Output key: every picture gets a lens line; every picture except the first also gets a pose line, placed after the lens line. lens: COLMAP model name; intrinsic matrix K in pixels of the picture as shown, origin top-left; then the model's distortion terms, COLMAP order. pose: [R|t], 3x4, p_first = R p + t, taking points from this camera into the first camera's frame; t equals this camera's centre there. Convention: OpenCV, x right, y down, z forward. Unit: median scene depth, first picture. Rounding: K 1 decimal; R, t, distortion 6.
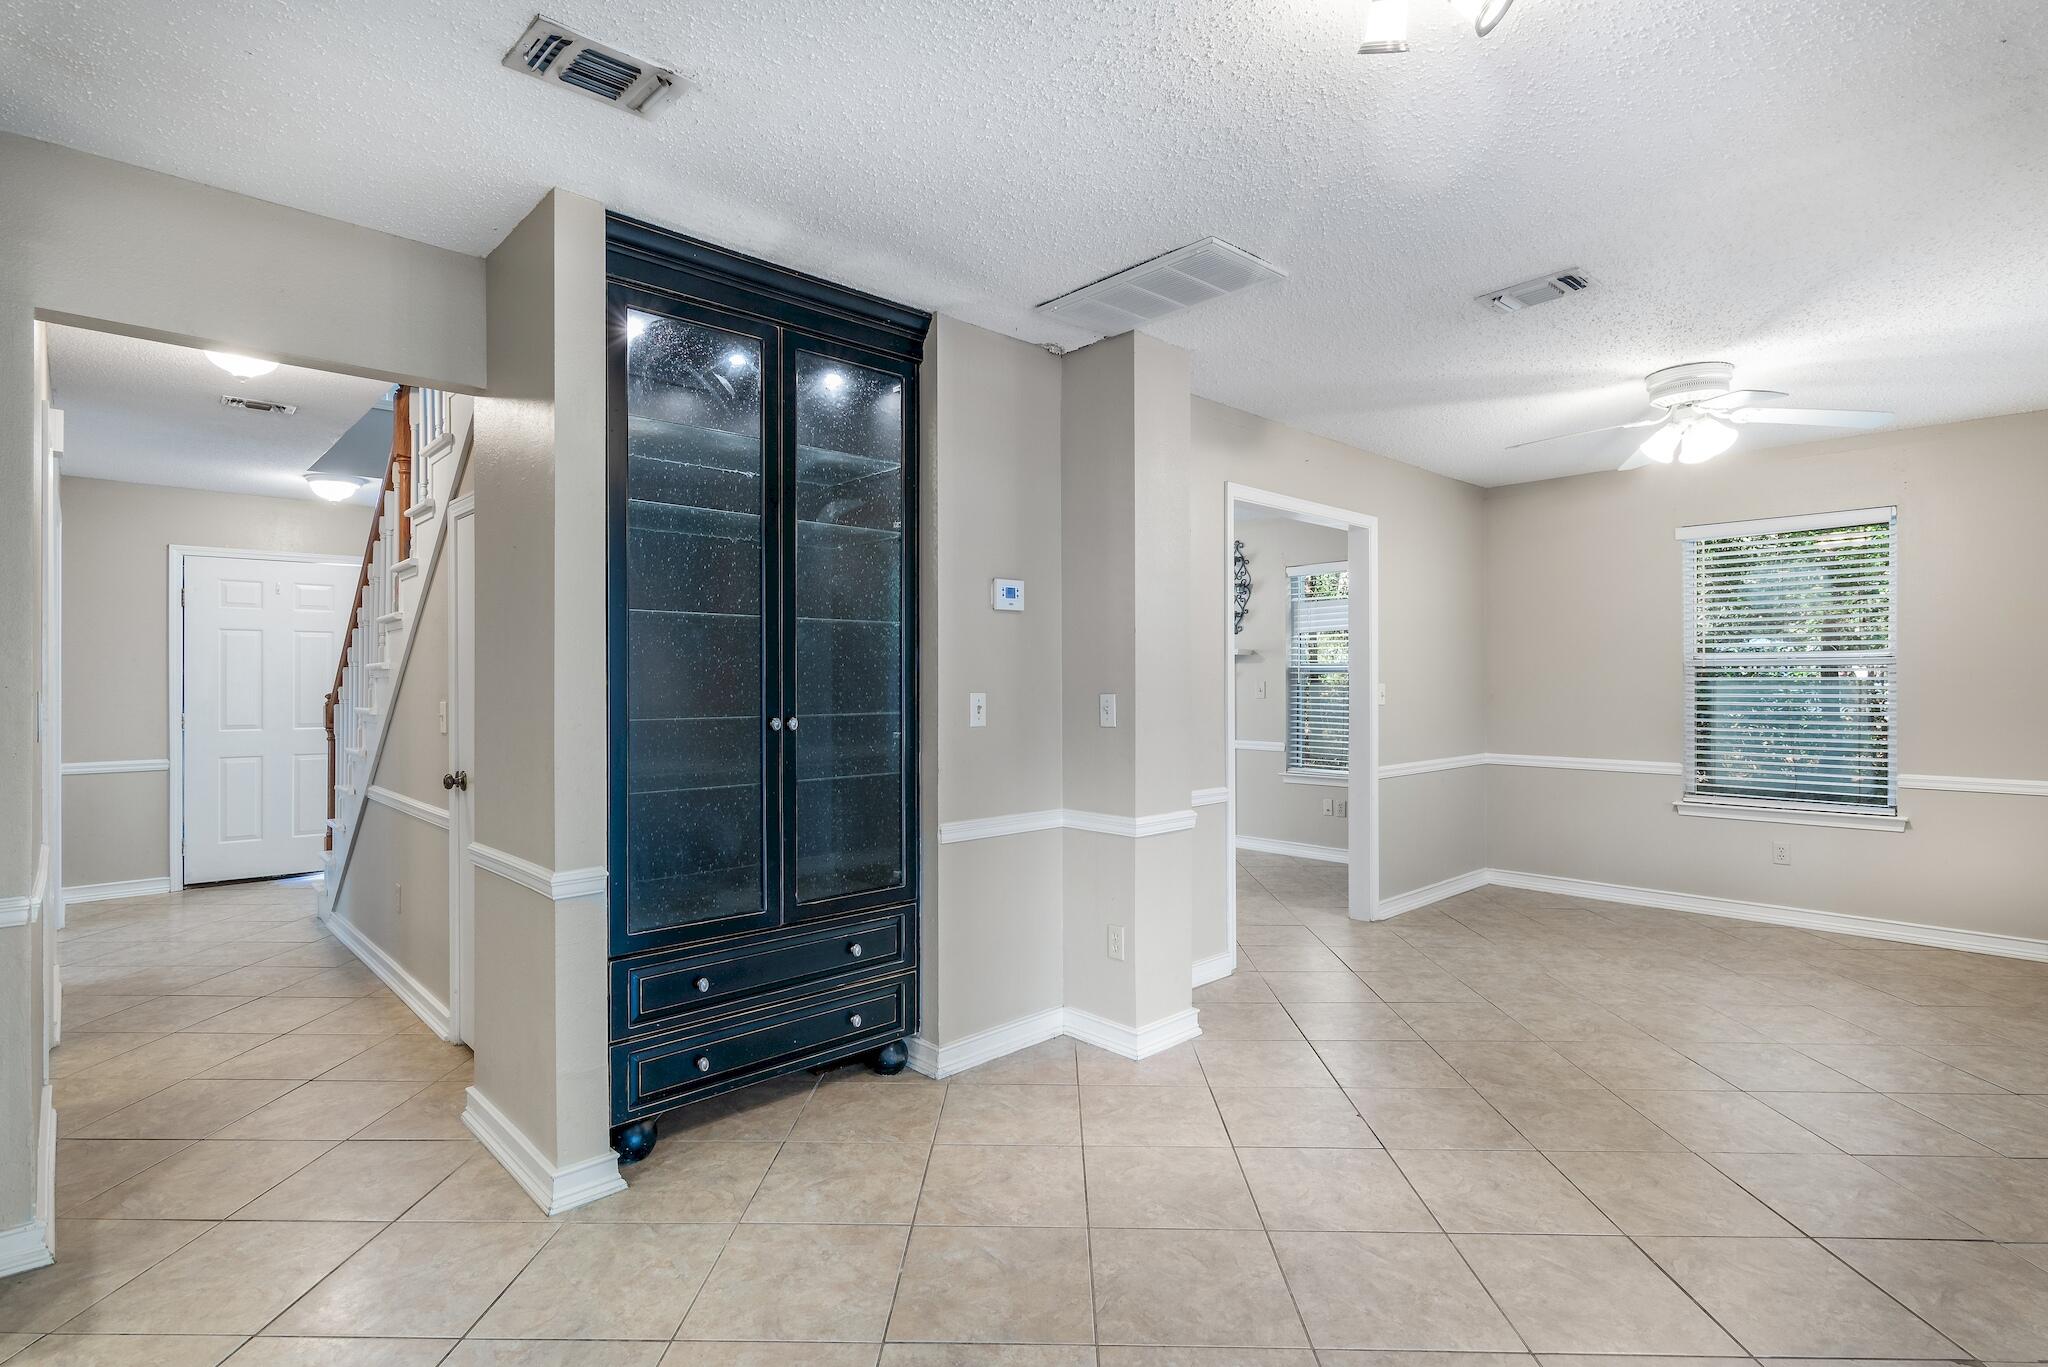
lens RADIAL K [[998.7, 0, 1029.4], [0, 998.7, 672.4], [0, 0, 1]] dist [-0.000545, -0.000603]
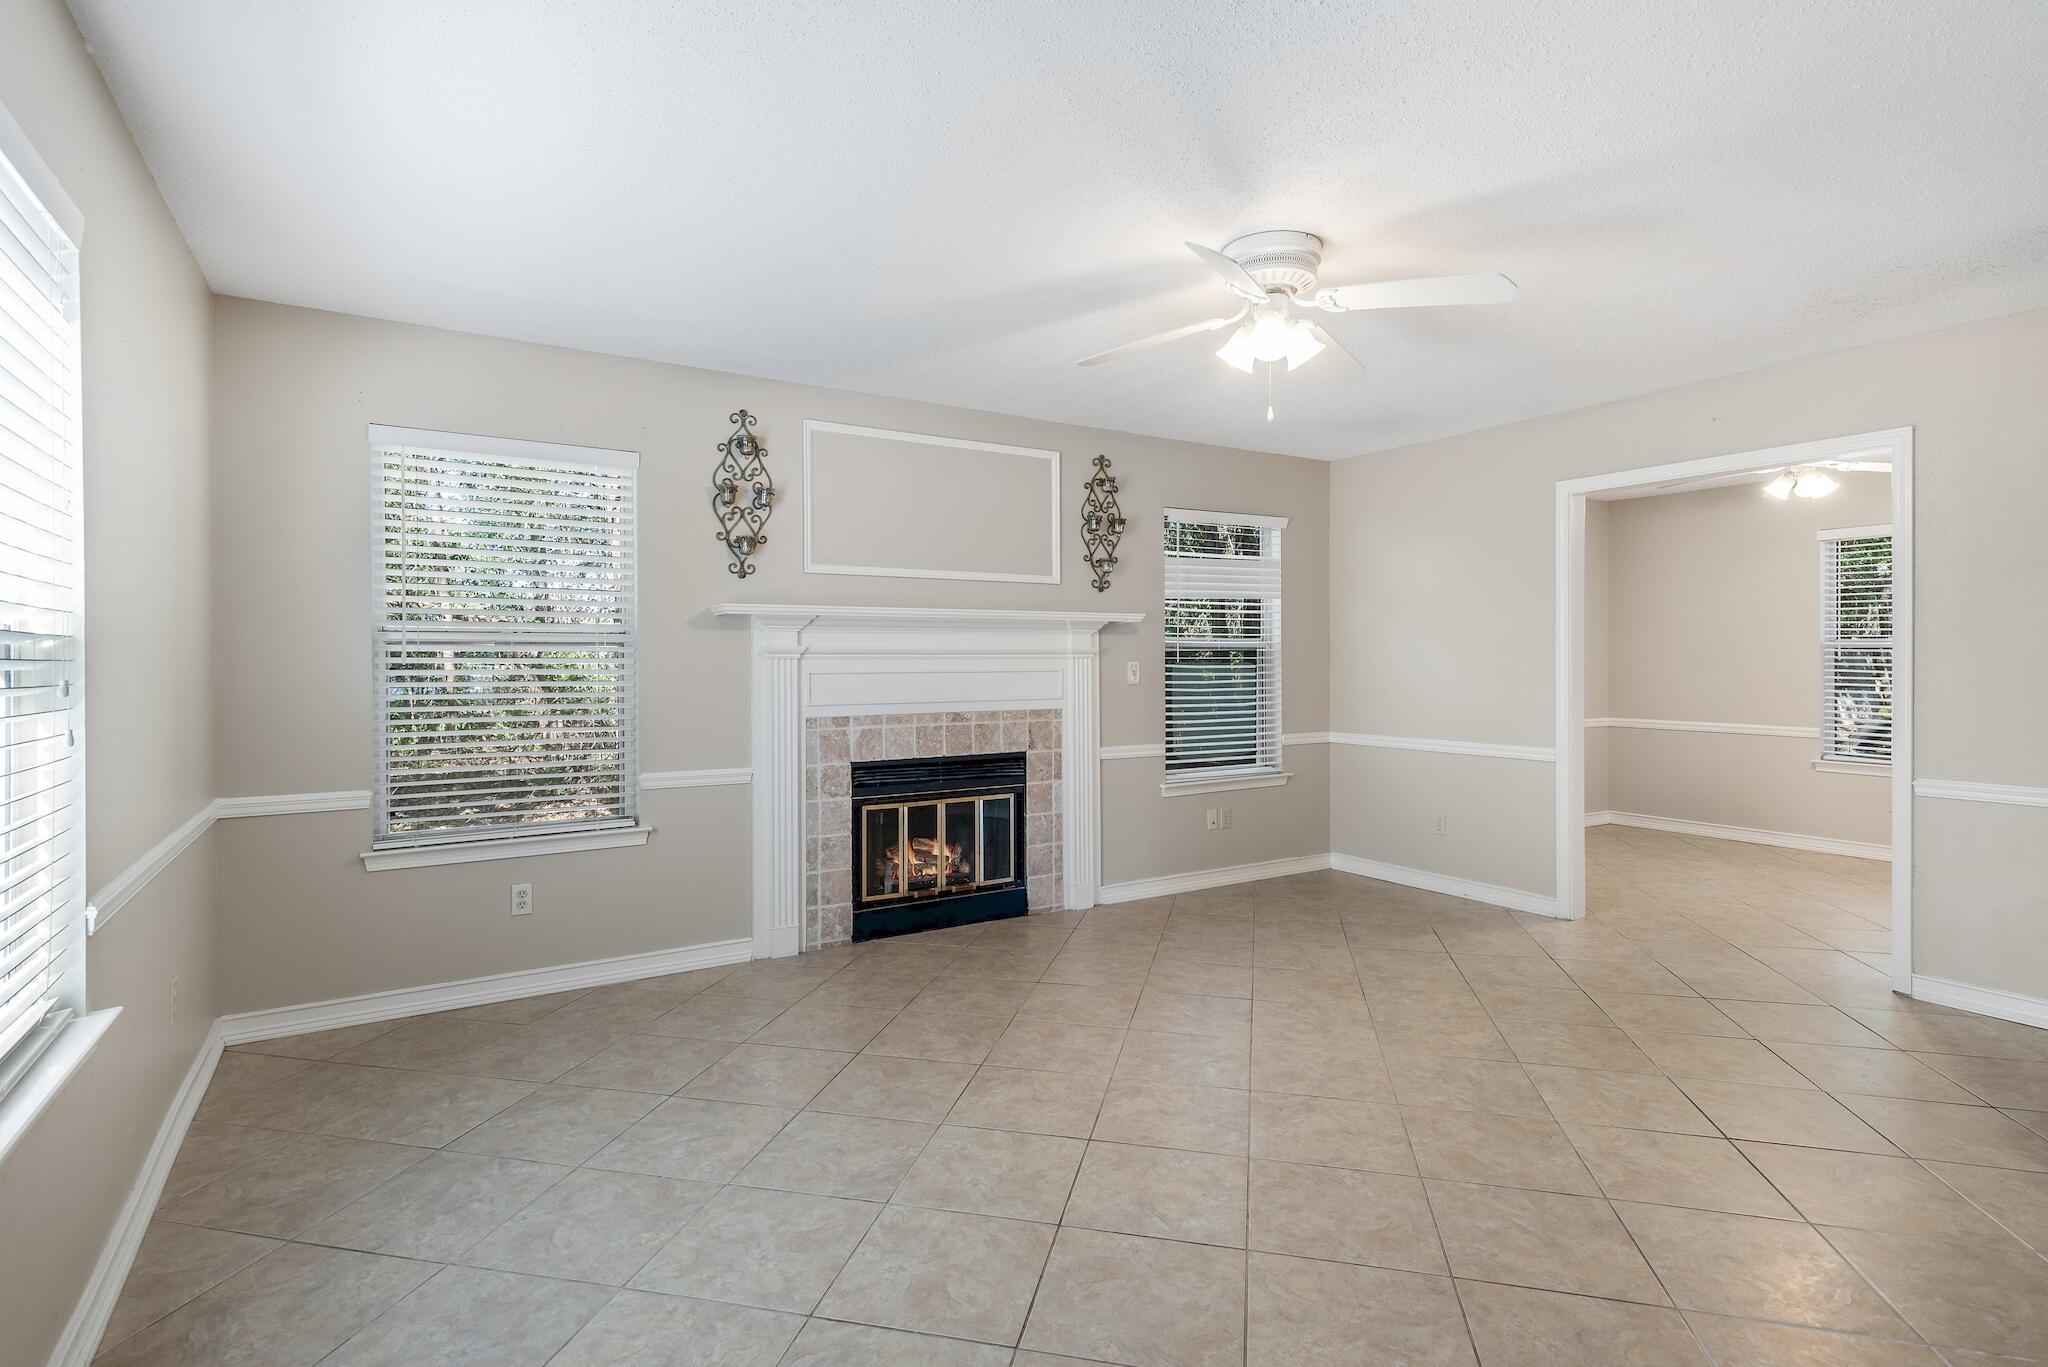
lens RADIAL K [[998.7, 0, 1029.4], [0, 998.7, 672.4], [0, 0, 1]] dist [-0.000545, -0.000603]
pose [[0.191583, -0.005221, 0.981463, -0.473658], [-0.009013, 0.999934, 0.007079, 0.012408], [-0.981435, -0.010202, 0.191523, 0.929834]]
